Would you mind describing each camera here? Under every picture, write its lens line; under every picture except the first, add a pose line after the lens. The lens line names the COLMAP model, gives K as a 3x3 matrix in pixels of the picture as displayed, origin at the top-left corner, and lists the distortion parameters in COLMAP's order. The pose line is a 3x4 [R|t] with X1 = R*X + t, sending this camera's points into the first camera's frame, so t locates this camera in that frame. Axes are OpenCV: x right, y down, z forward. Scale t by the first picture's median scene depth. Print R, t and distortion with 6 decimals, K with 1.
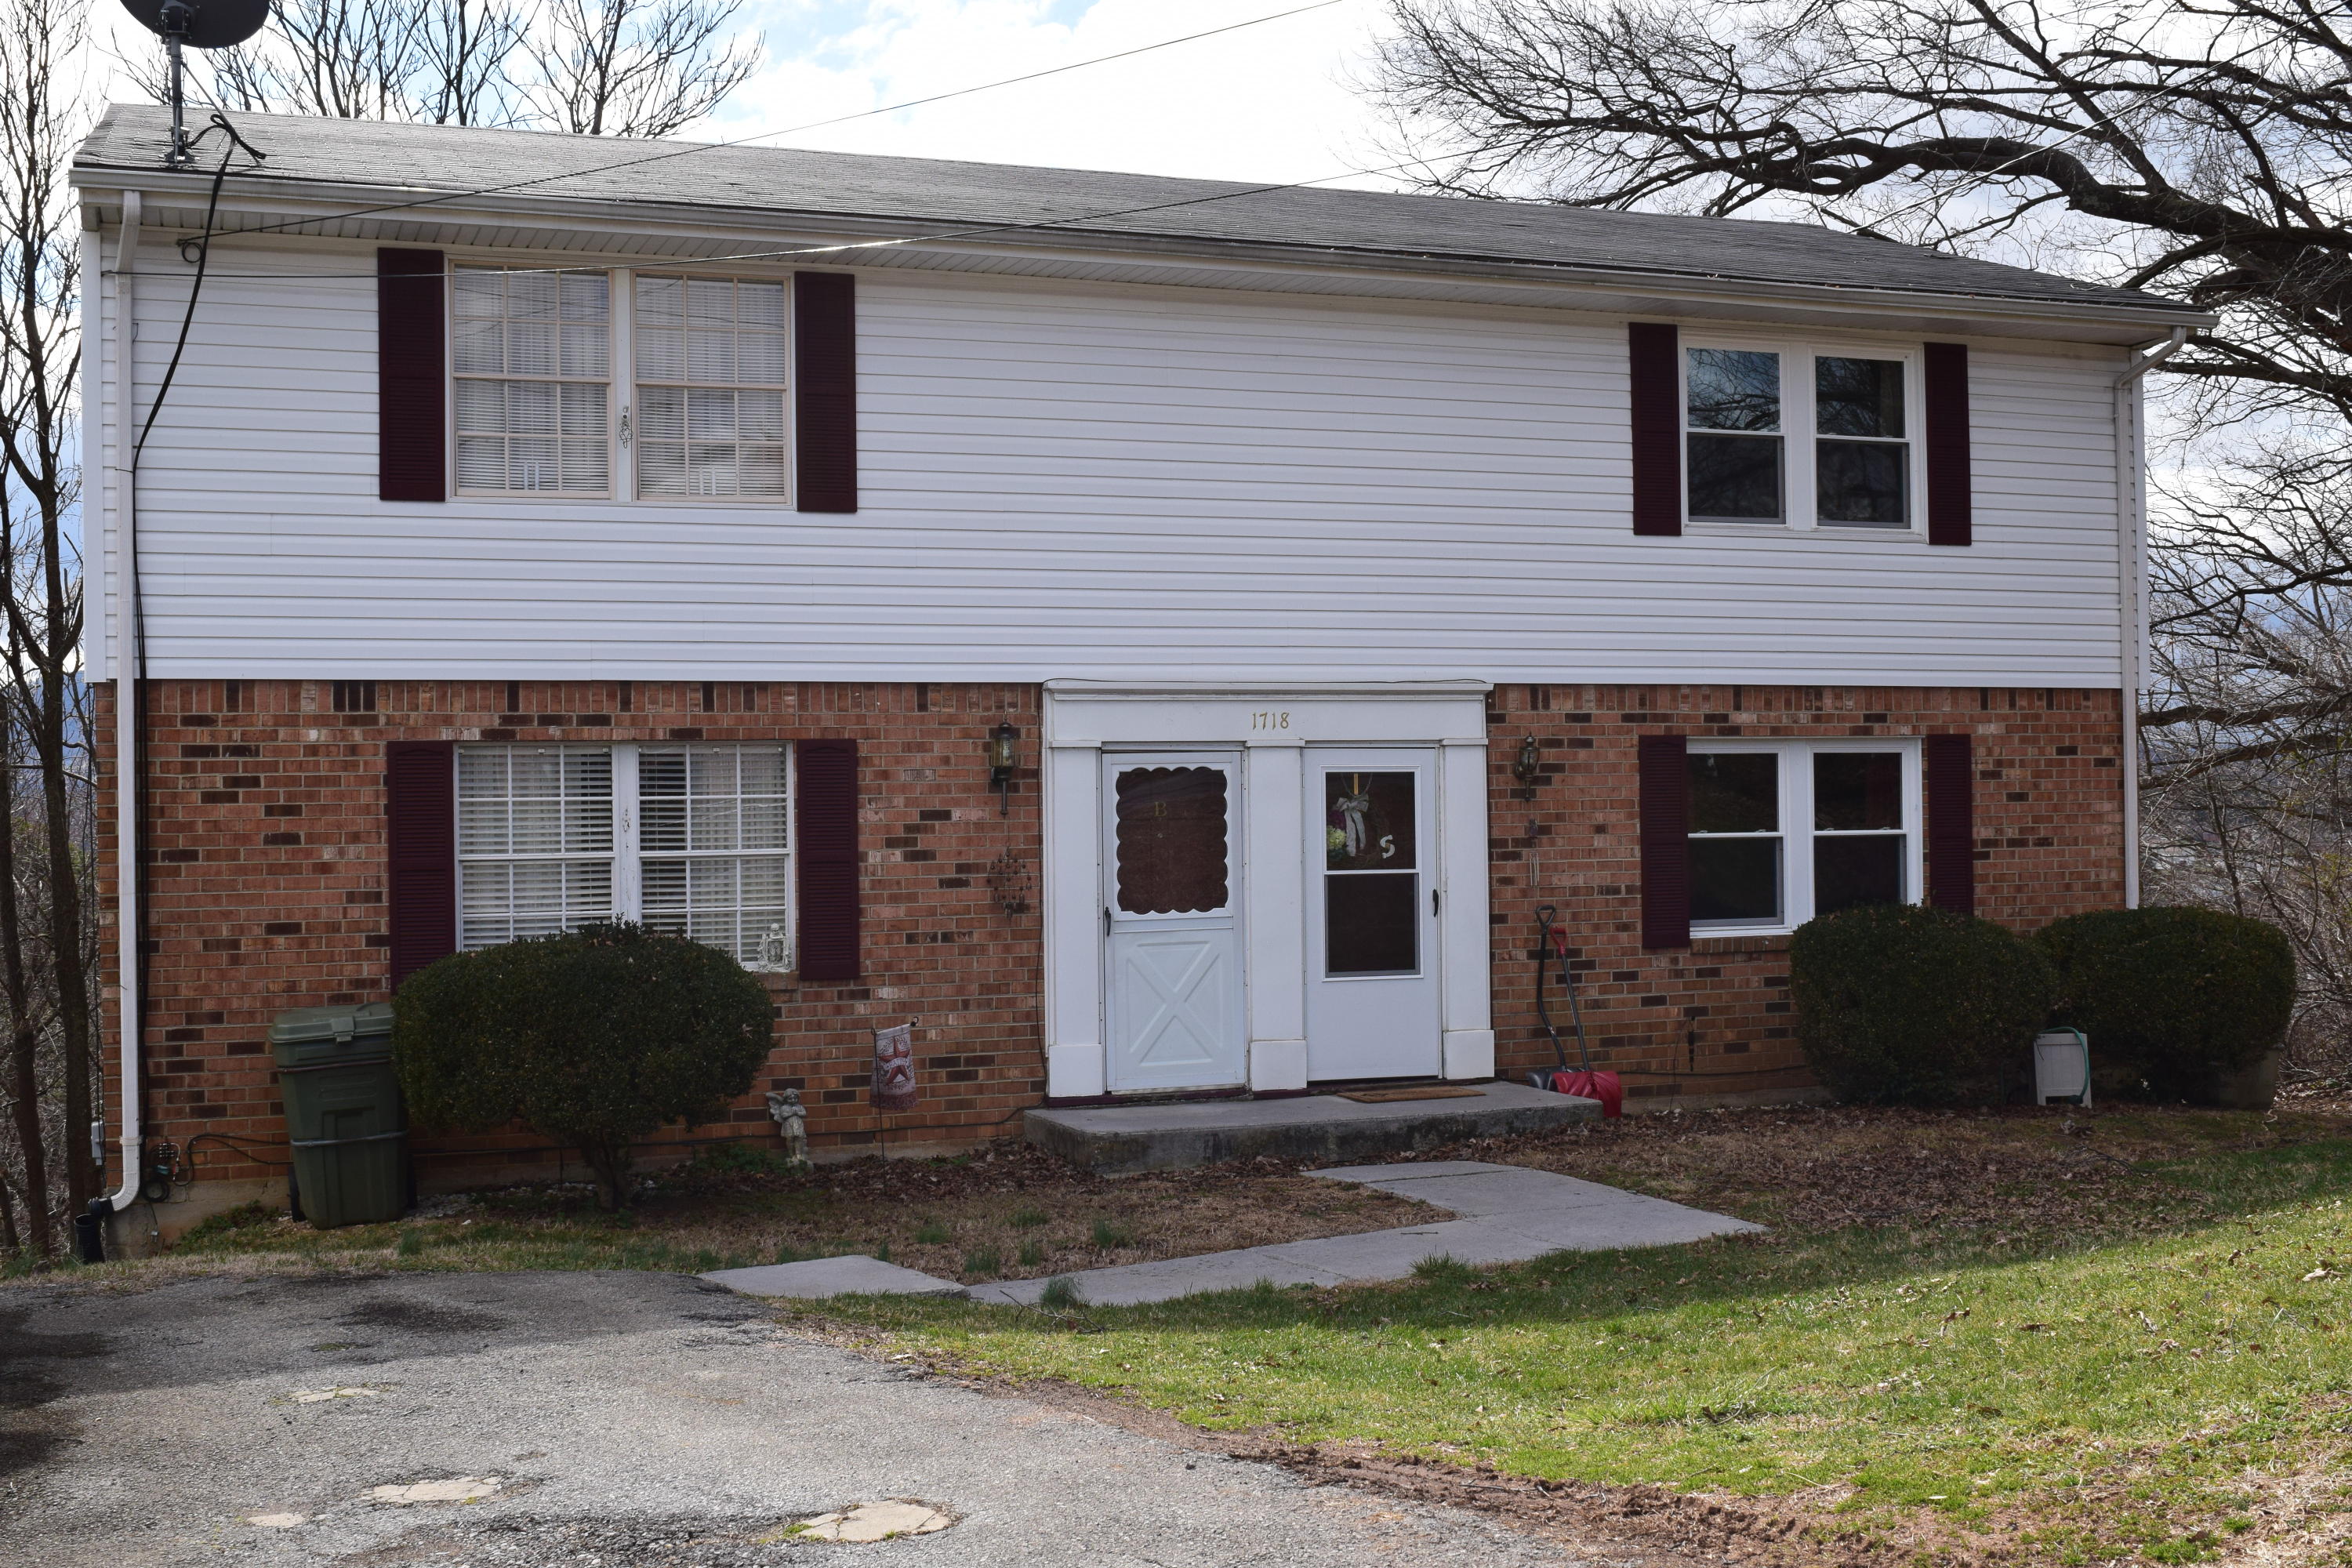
lens RADIAL K [[2561.2, 0, 1161.4], [0, 2561.2, 787.7], [0, 0, 1]] dist [-0.061692, 0.000000]
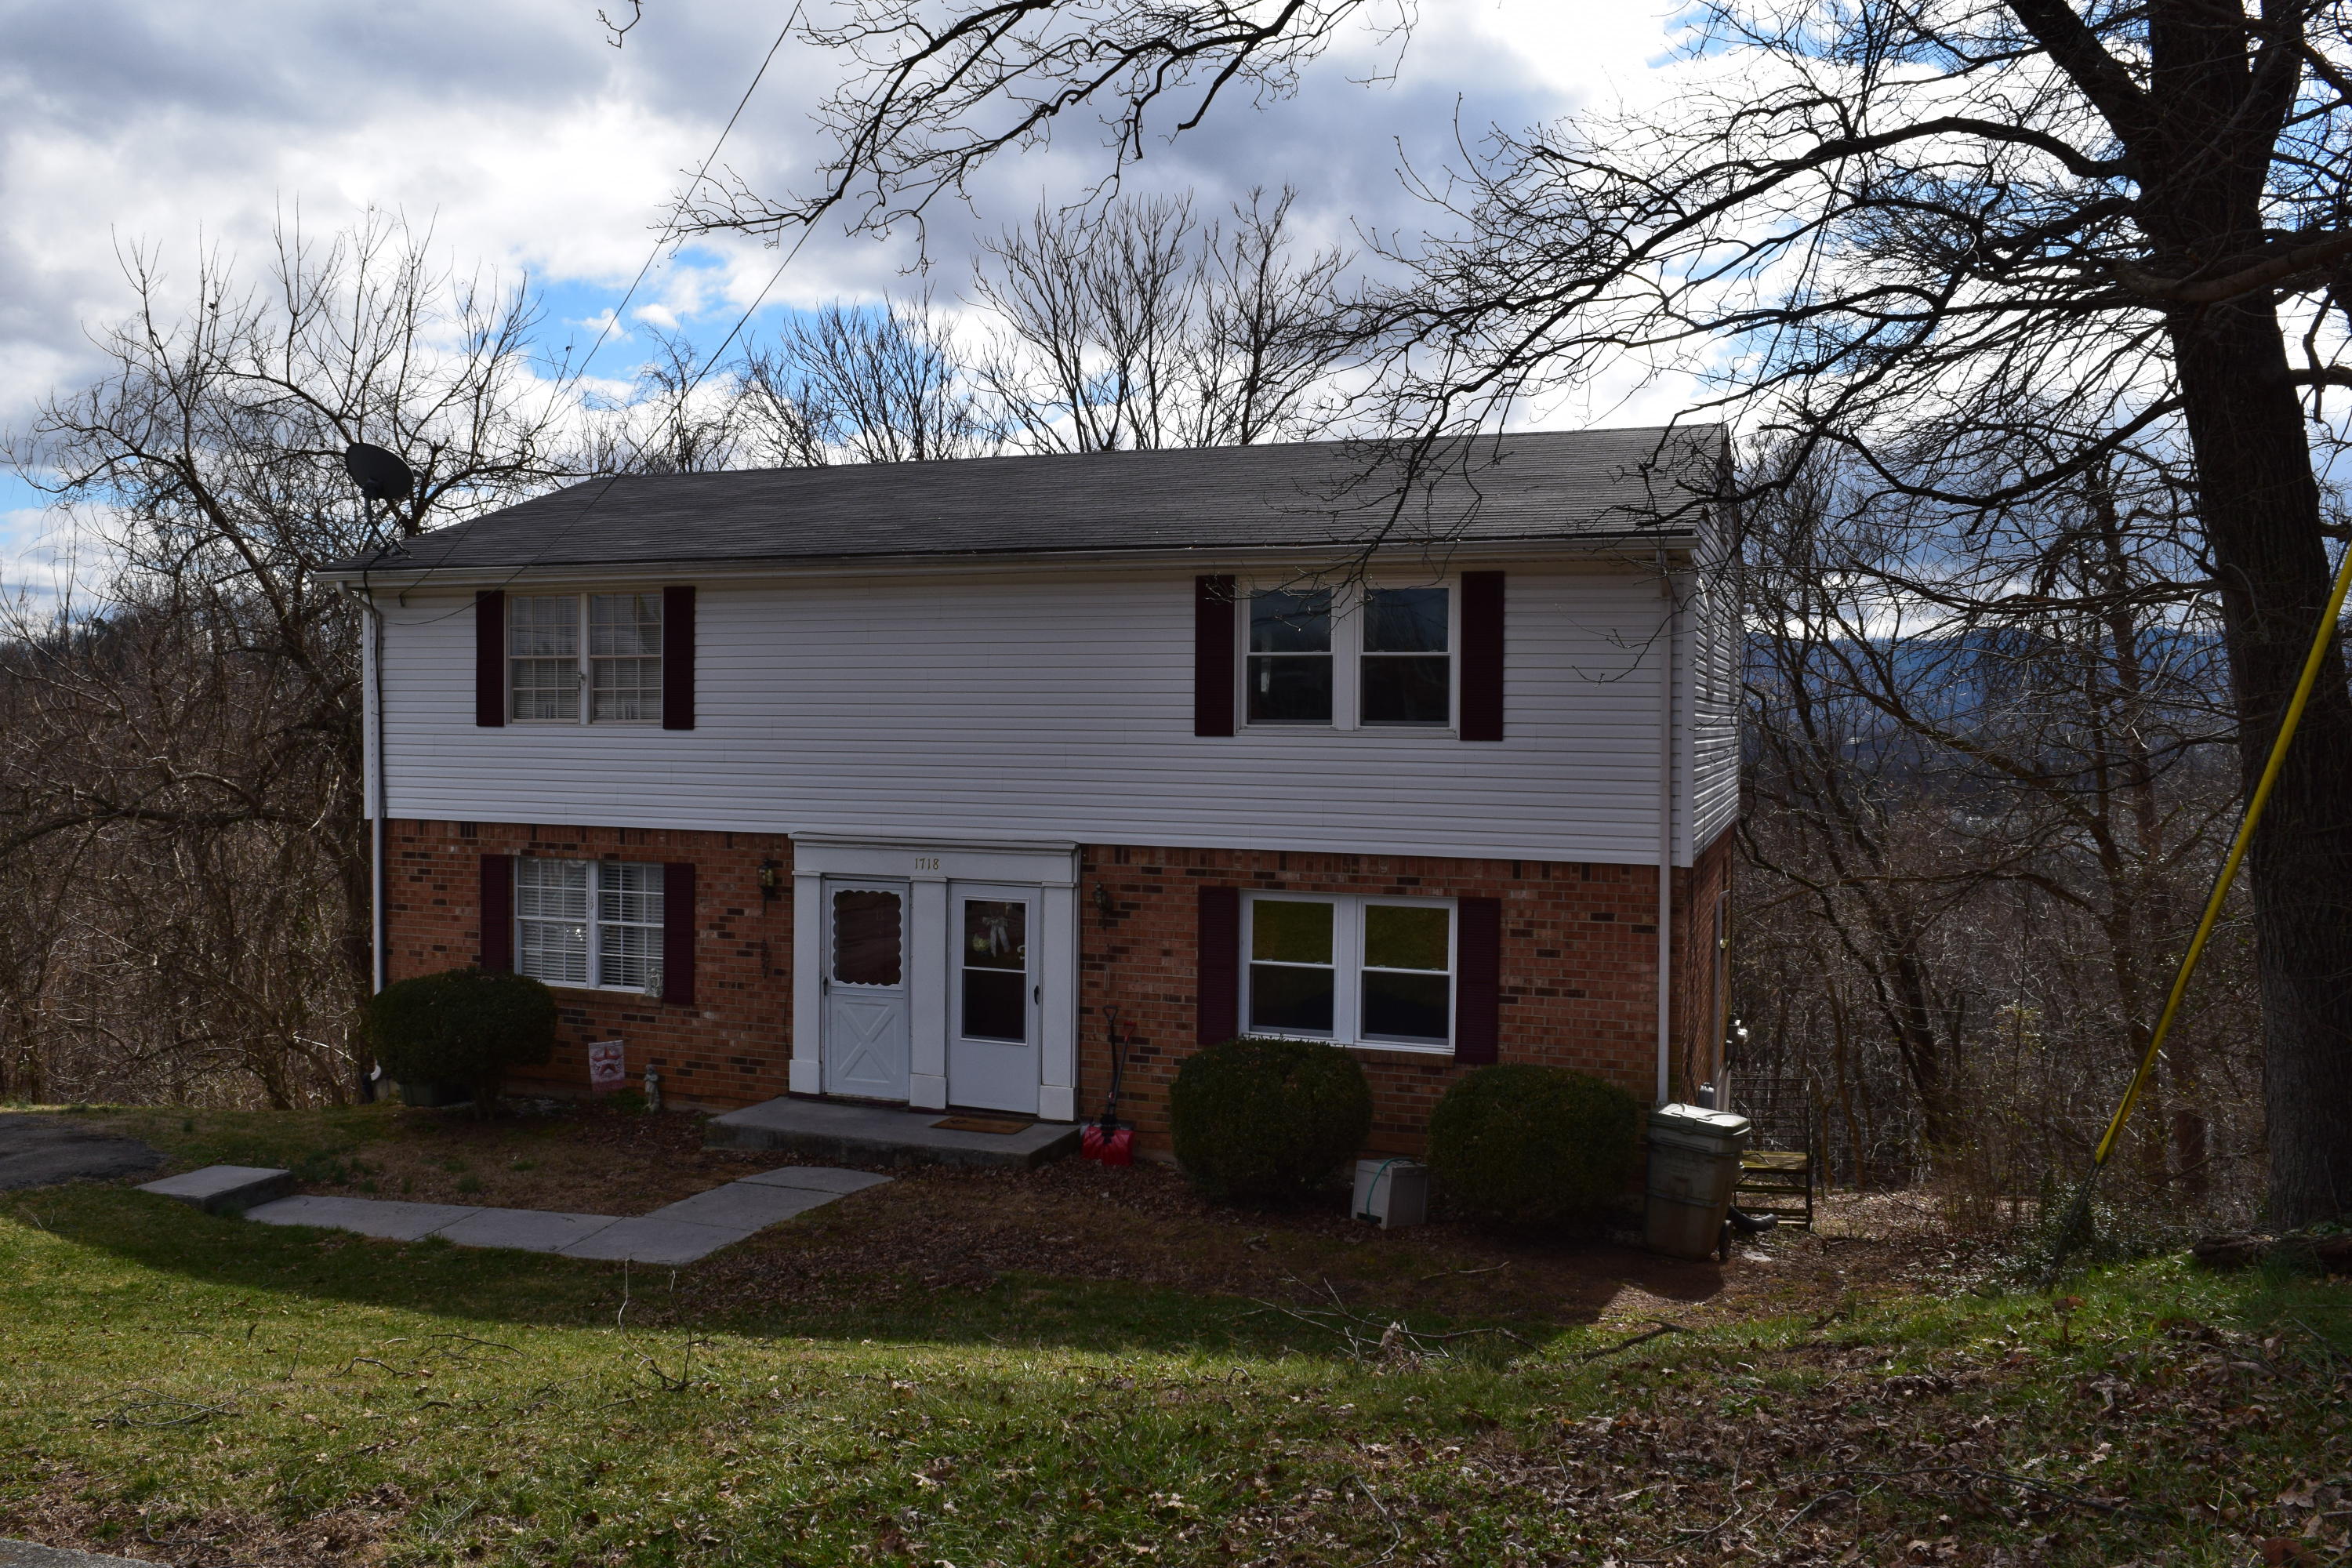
lens RADIAL K [[1853.3, 0, 1167.3], [0, 1853.3, 785.1], [0, 0, 1]] dist [-0.094320, 0.015269]
pose [[0.756500, 0.042303, -0.652625, 0.904504], [-0.018373, 0.998887, 0.043450, -0.129083], [0.653736, -0.020879, 0.756435, 0.287911]]
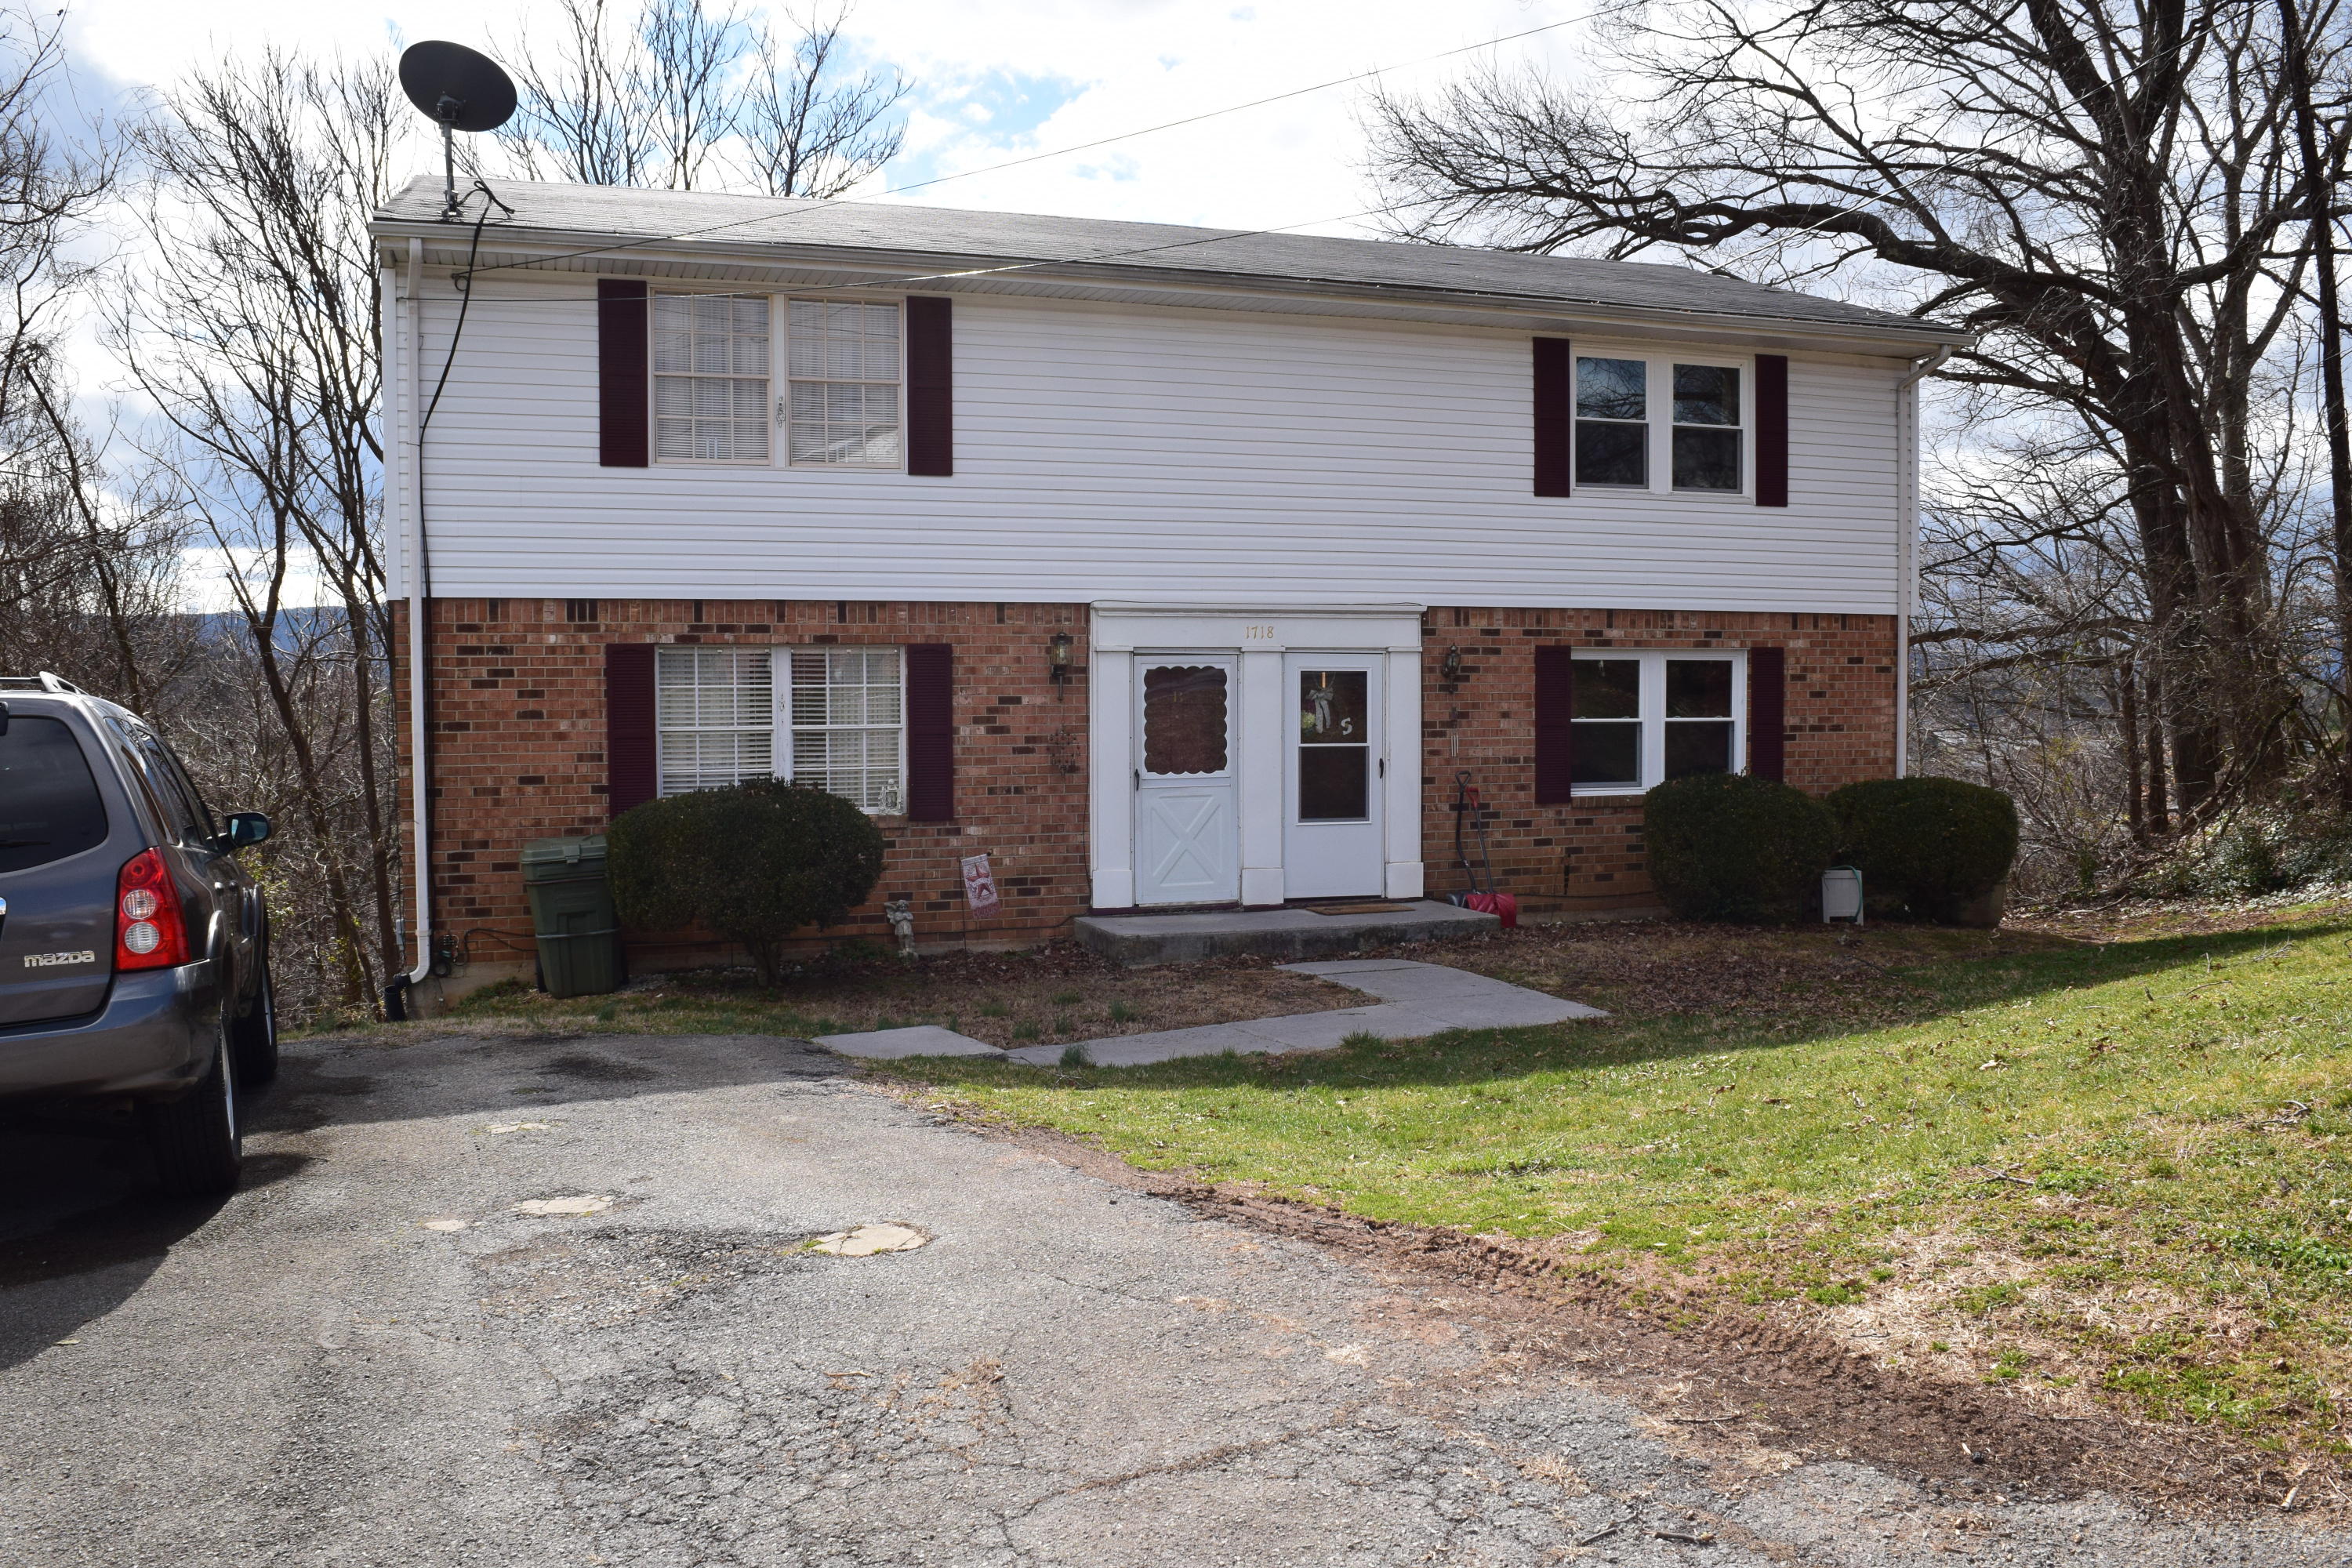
lens RADIAL K [[1853.3, 0, 1163.5], [0, 1853.3, 783.6], [0, 0, 1]] dist [-0.094320, 0.015269]
pose [[0.999497, 0.010308, -0.029978, 0.023184], [-0.008584, 0.998331, 0.057103, -0.001966], [0.030516, -0.056817, 0.997918, 0.021218]]
